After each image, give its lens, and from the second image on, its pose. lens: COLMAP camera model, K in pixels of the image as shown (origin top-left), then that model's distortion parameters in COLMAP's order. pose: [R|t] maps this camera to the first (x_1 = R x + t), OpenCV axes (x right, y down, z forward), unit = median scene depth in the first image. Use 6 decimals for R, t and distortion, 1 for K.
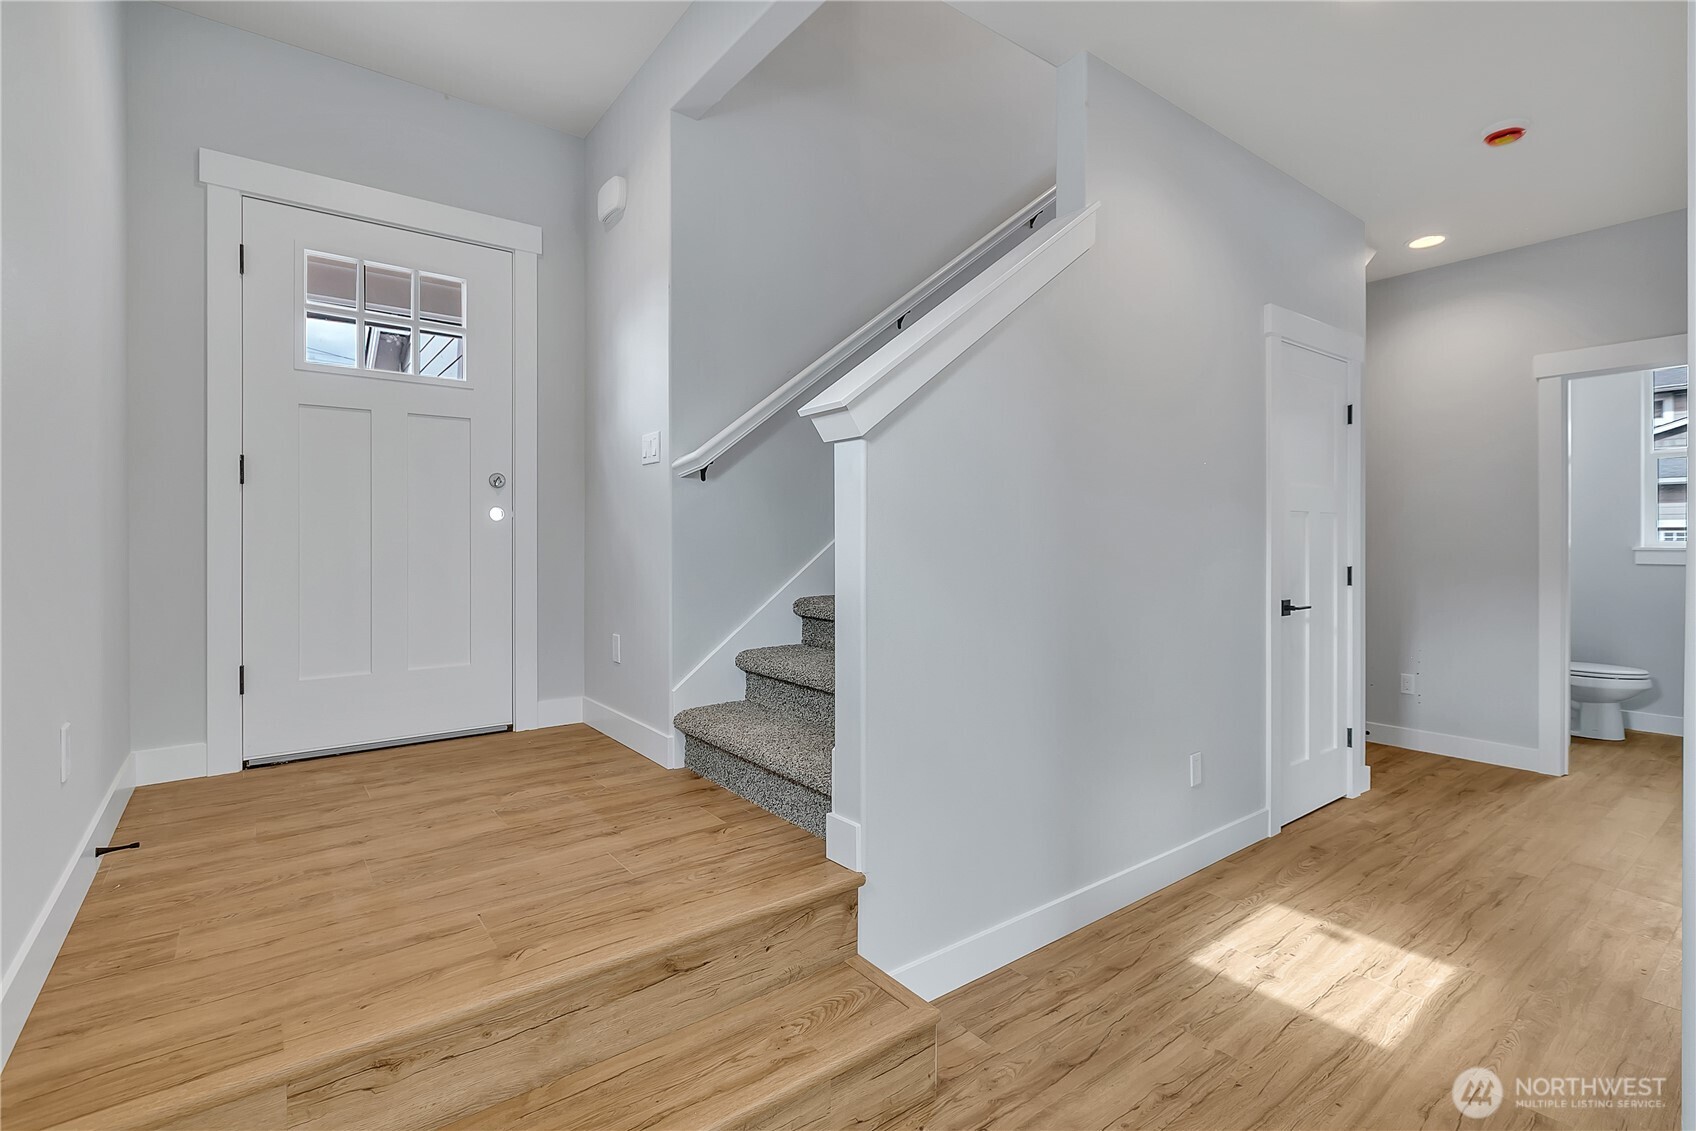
lens RADIAL K [[793.5, 0, 855.6], [0, 793.5, 539.5], [0, 0, 1]] dist [0.000090, 0.000140]
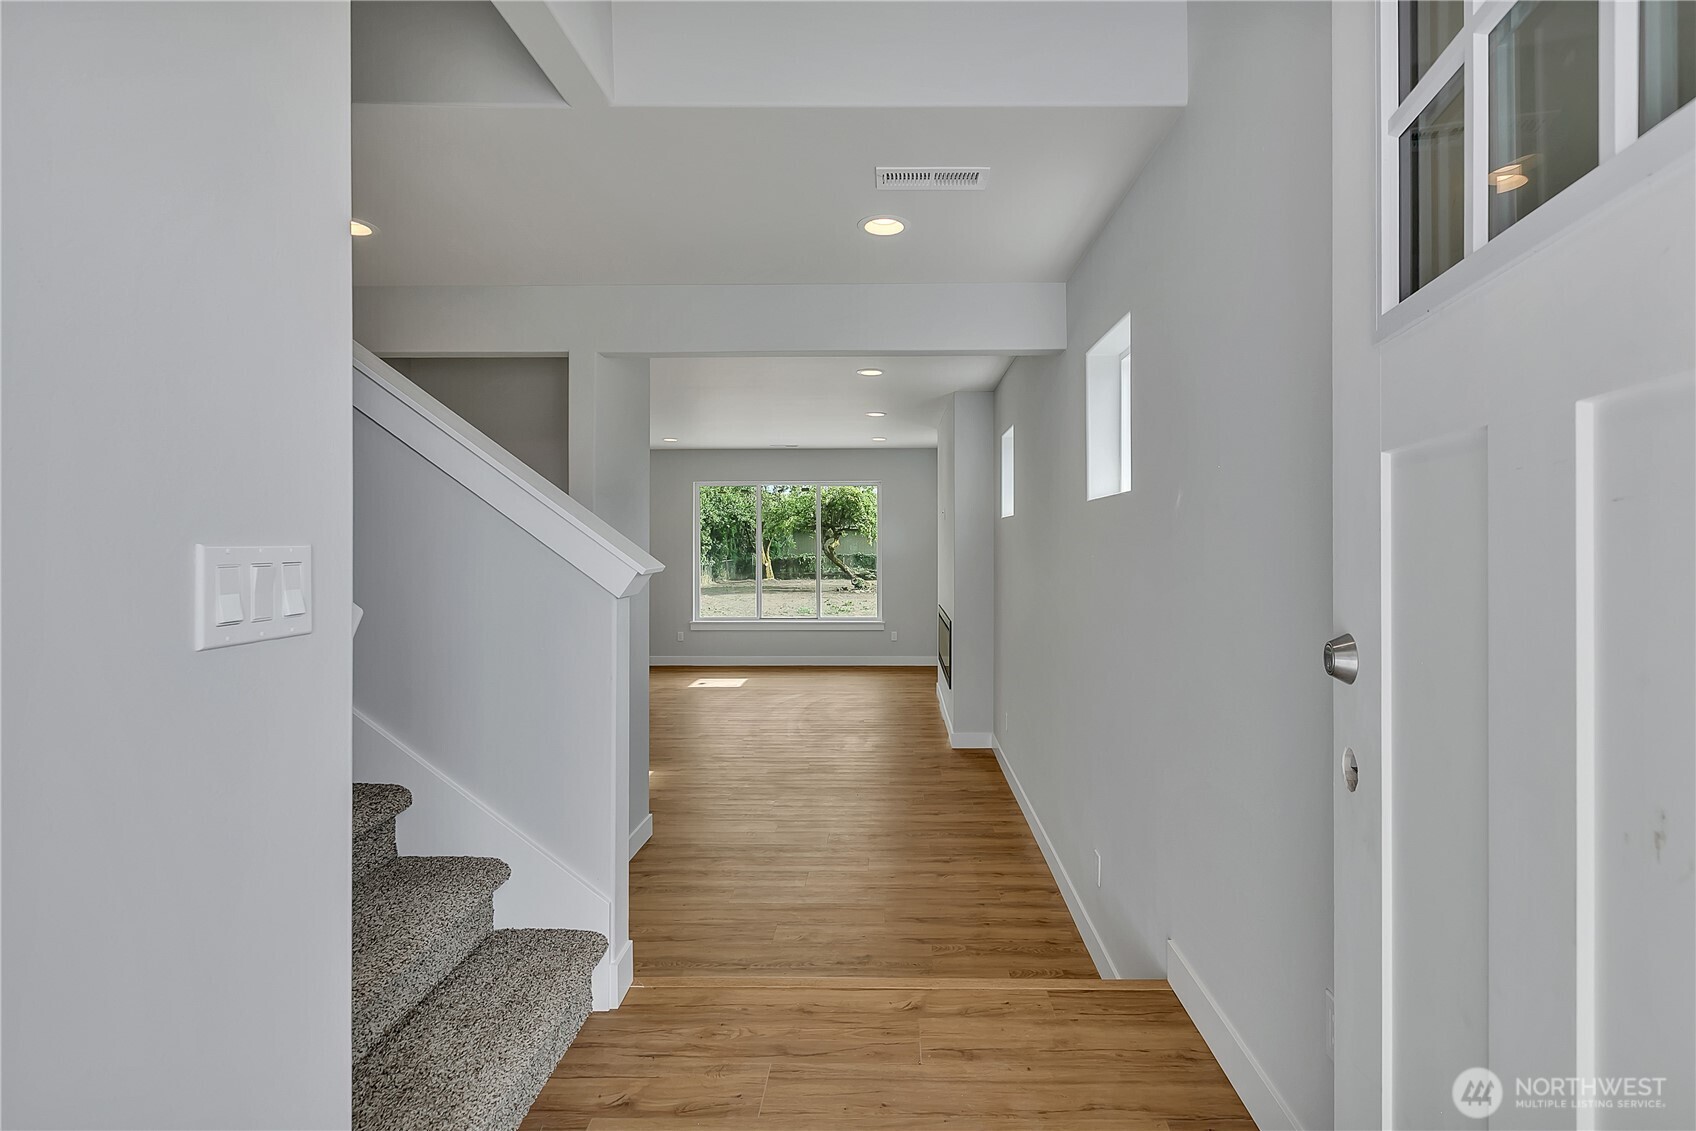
lens RADIAL K [[793.5, 0, 855.6], [0, 793.5, 539.5], [0, 0, 1]] dist [0.000090, 0.000140]
pose [[-0.763065, 0.001011, 0.646321, -1.092263], [0.002949, 0.999994, 0.001917, -0.239122], [-0.646315, 0.003369, -0.763063, 1.853616]]
